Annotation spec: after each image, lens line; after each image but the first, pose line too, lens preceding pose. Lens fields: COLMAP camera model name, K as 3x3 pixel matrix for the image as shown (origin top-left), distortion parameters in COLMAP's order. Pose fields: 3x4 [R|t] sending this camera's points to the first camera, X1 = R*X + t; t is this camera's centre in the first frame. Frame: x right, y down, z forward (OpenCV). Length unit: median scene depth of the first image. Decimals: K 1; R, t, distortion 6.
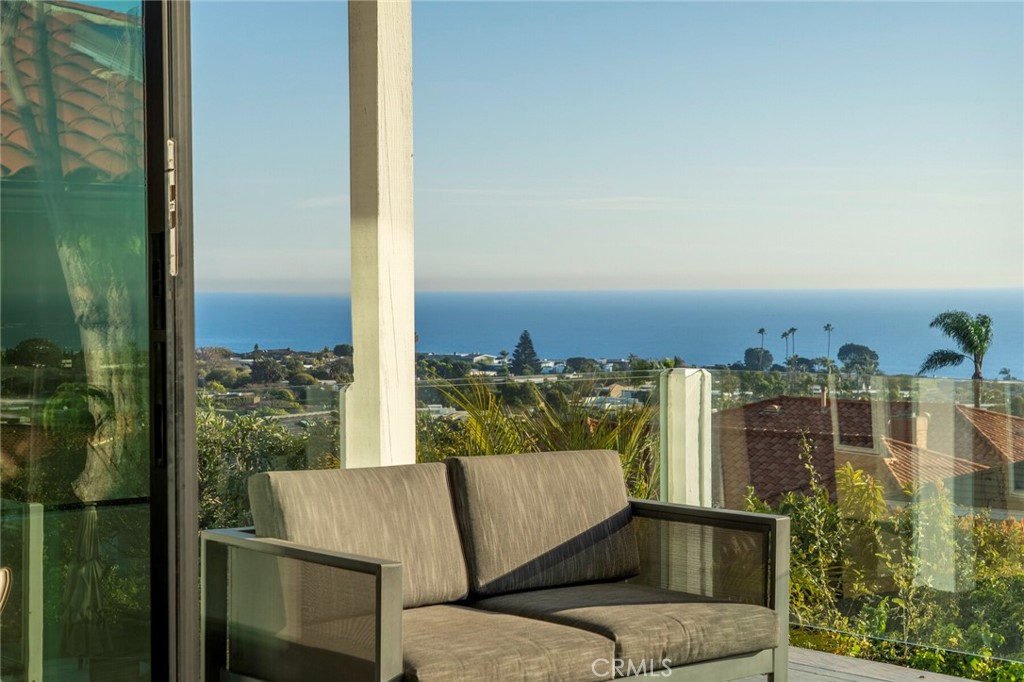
lens RADIAL K [[1781.6, 0, 512.0], [0, 1781.6, 341.0], [0, 0, 1]] dist [0.017284, -0.002919]
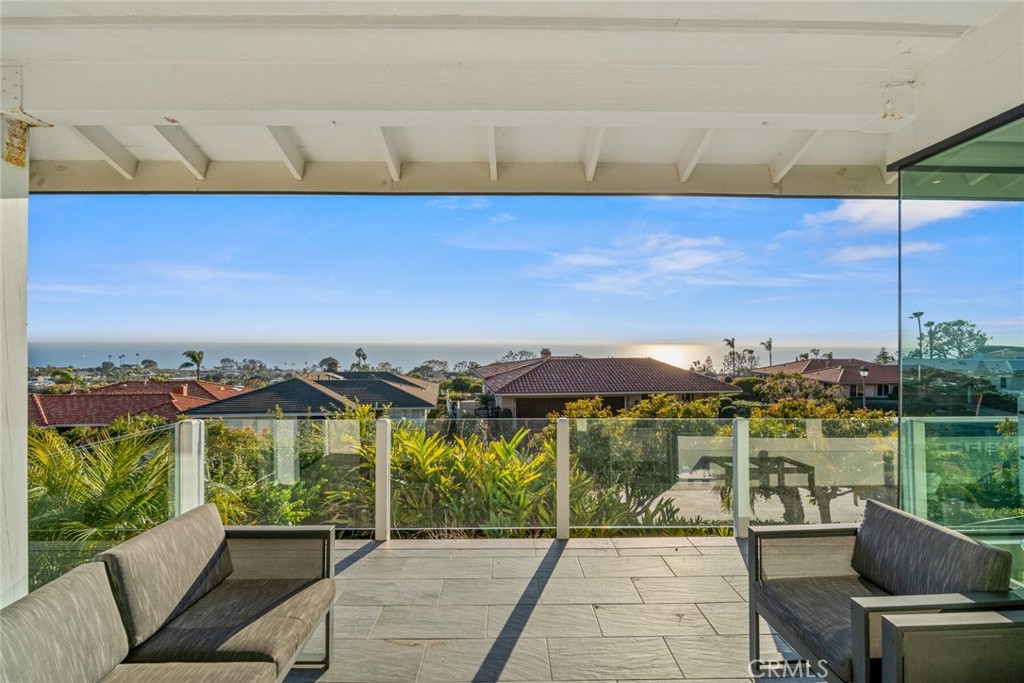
lens RADIAL K [[451.6, 0, 516.1], [0, 451.6, 340.0], [0, 0, 1]] dist [-0.009908, -0.000425]
pose [[0.641228, 0.012938, 0.767241, -0.097727], [0.015515, 0.999435, -0.029821, -0.086328], [-0.767194, 0.031026, 0.640665, 0.508186]]
